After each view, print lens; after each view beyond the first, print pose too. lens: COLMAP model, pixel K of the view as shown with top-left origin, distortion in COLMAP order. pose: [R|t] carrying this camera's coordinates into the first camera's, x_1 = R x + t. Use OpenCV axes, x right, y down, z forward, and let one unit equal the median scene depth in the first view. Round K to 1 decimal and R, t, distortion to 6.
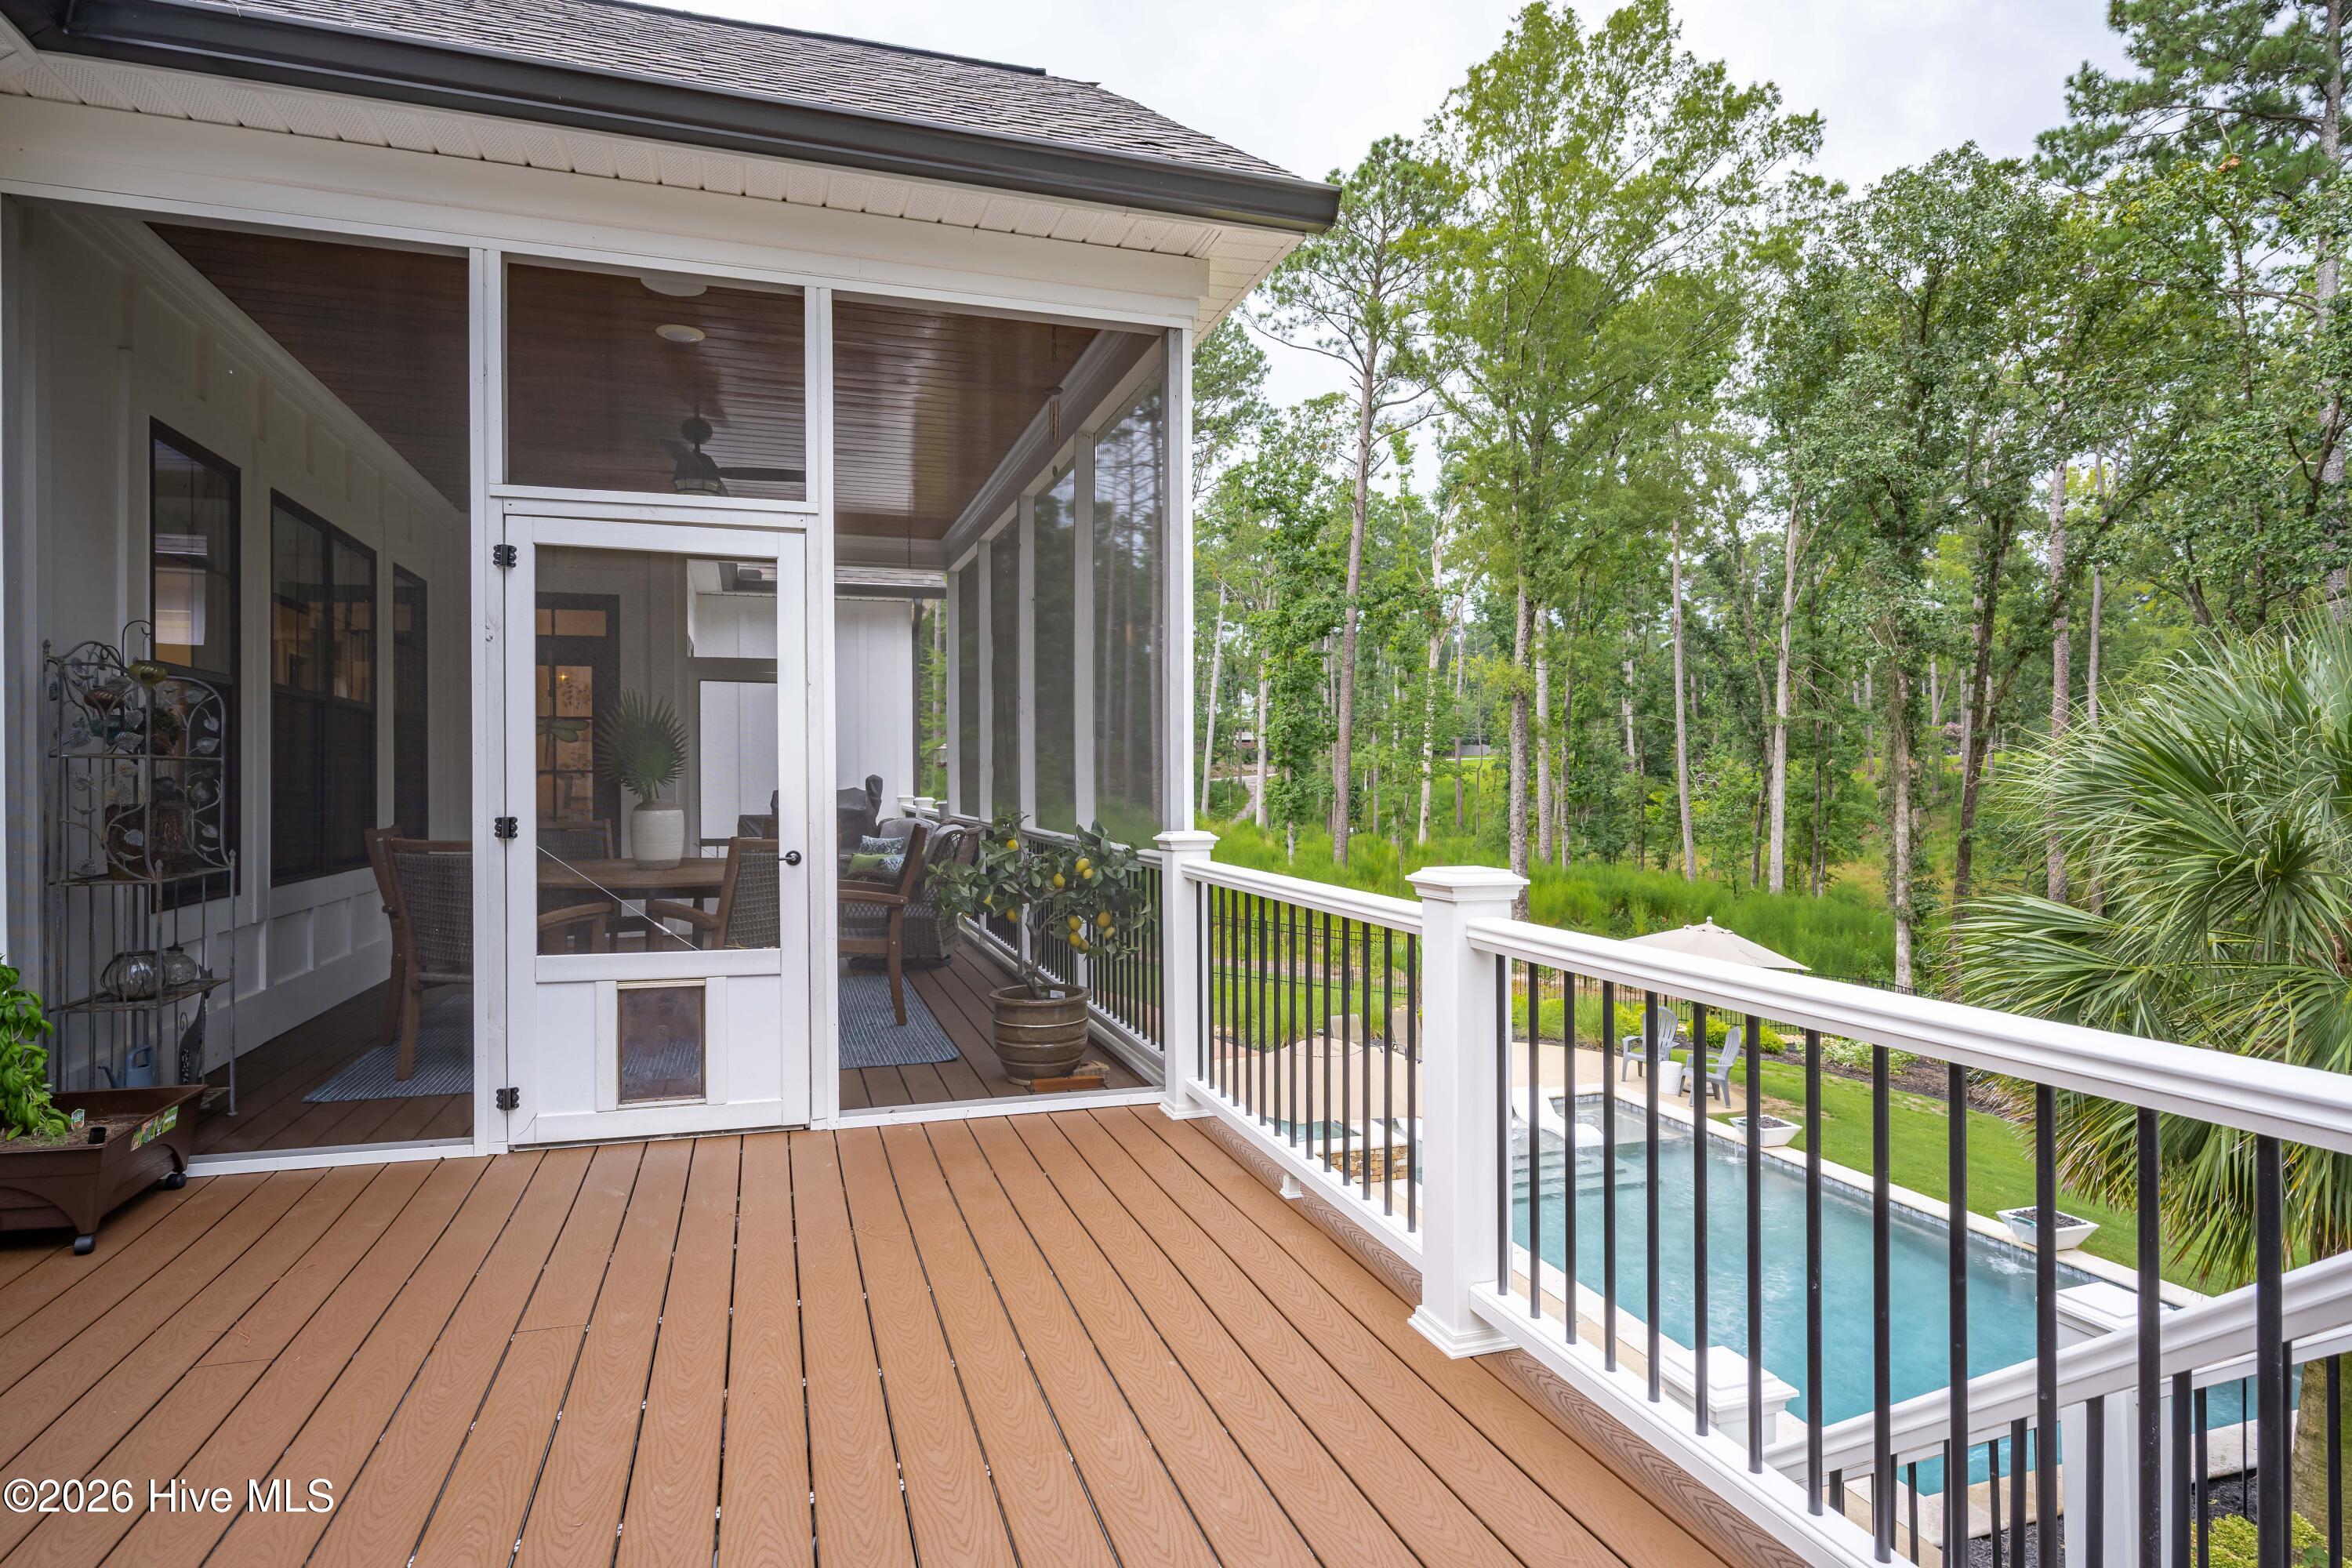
lens RADIAL K [[1188.7, 0, 1175.6], [0, 1188.7, 789.2], [0, 0, 1]] dist [0.023125, -0.000336]
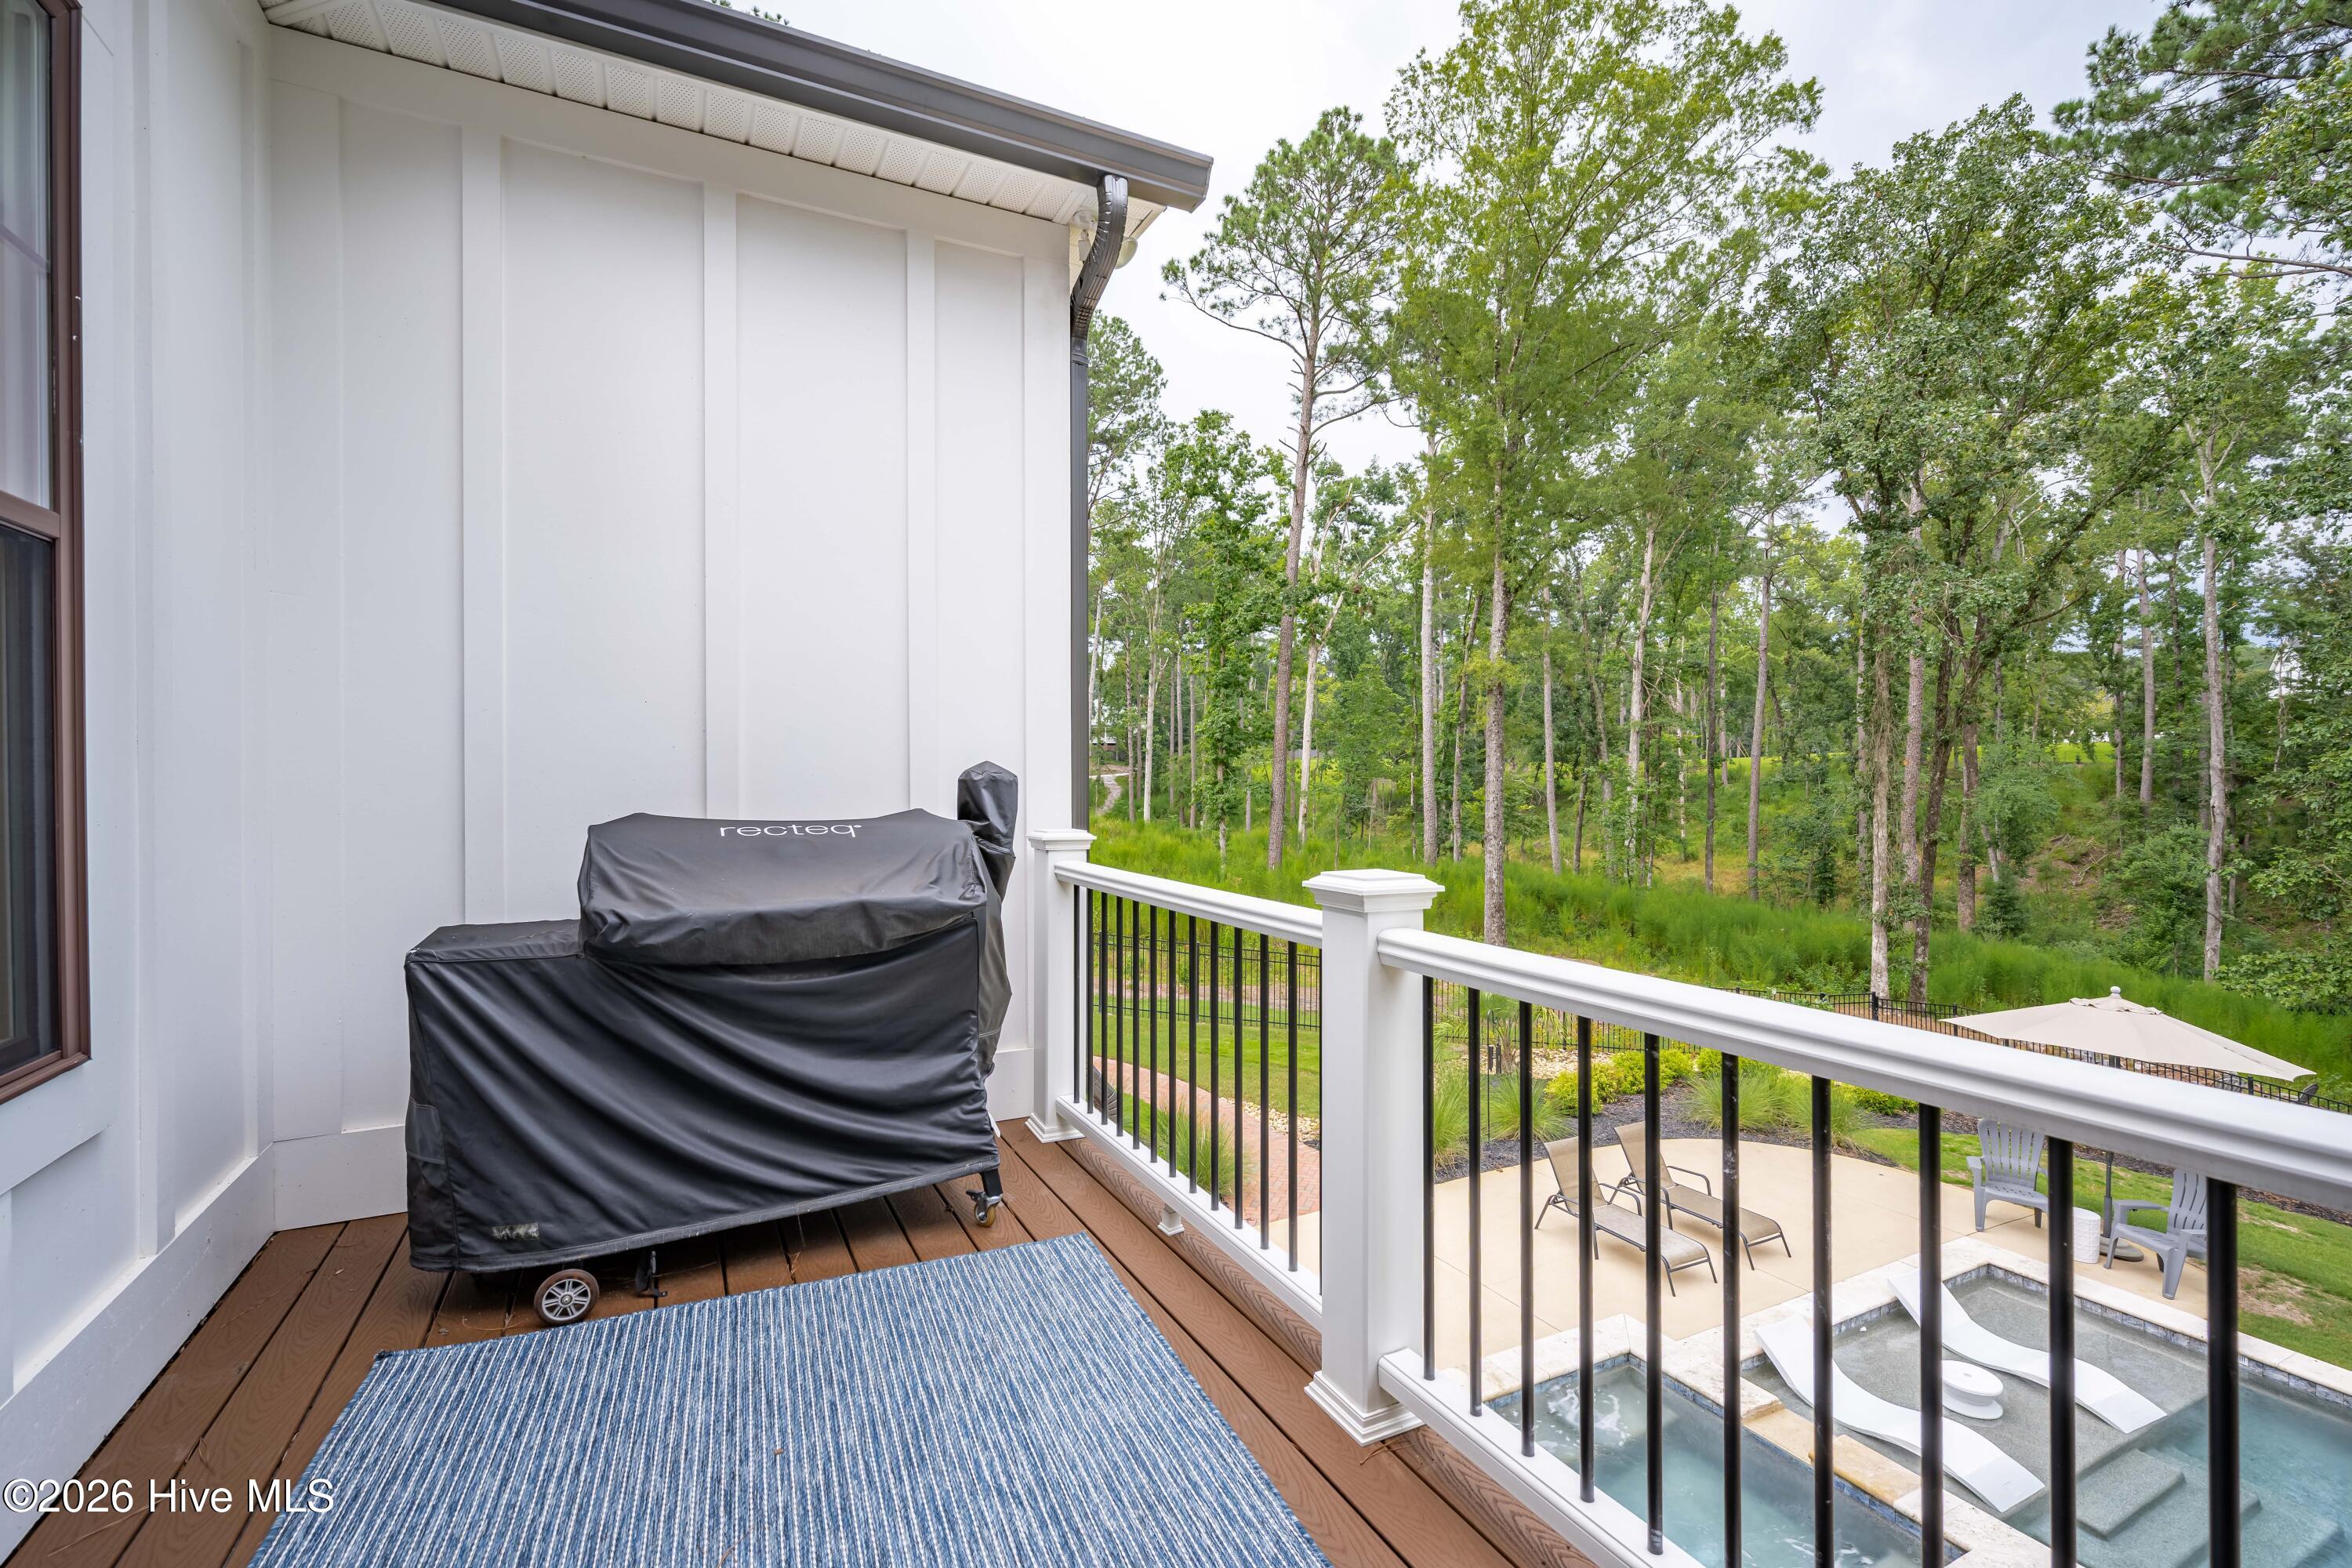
lens RADIAL K [[1044.5, 0, 1179.3], [0, 1044.5, 794.7], [0, 0, 1]] dist [-0.000971, 0.000105]
pose [[0.991239, -0.001685, 0.132067, -0.055495], [0.000759, 0.999975, 0.007065, -0.001392], [-0.132076, -0.006902, 0.991216, 0.173746]]
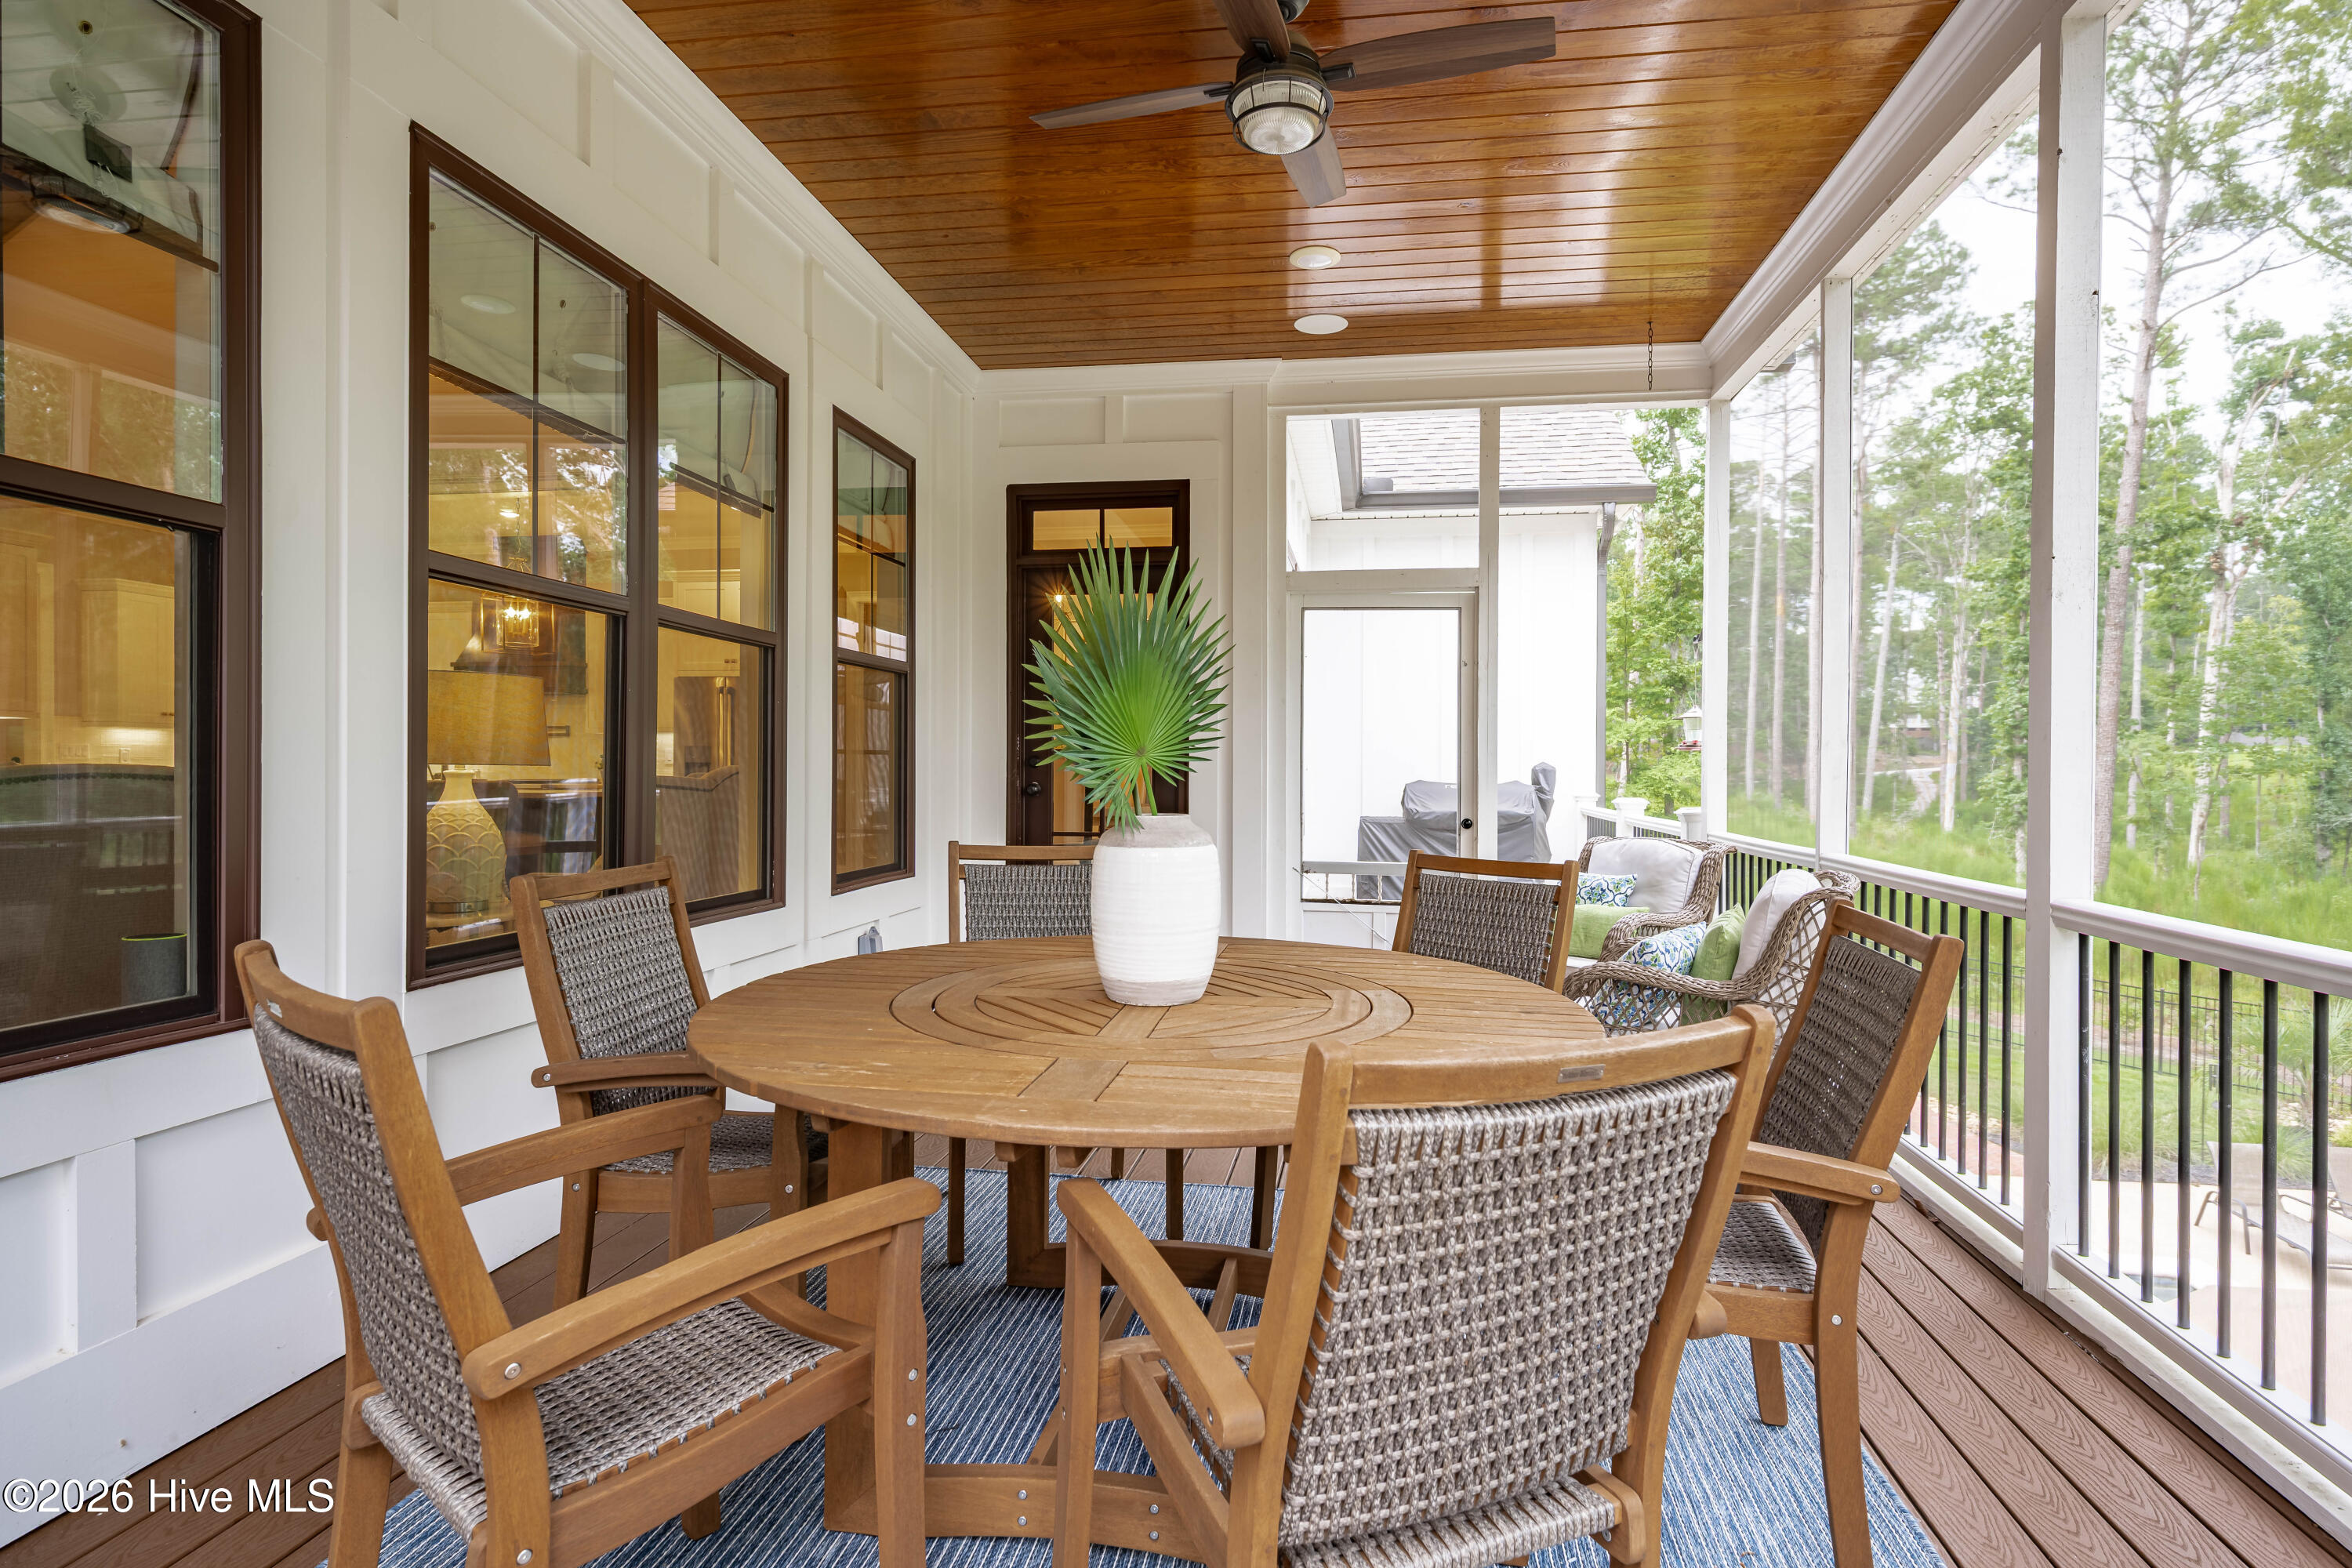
lens RADIAL K [[1214.1, 0, 1243.6], [0, 1214.1, 803.7], [0, 0, 1]] dist [-0.001973, -0.000375]
pose [[0.903313, 0.012300, -0.428805, -0.024760], [-0.005538, 0.999840, 0.017013, 0.000206], [0.428946, -0.012993, 0.903237, 0.066484]]
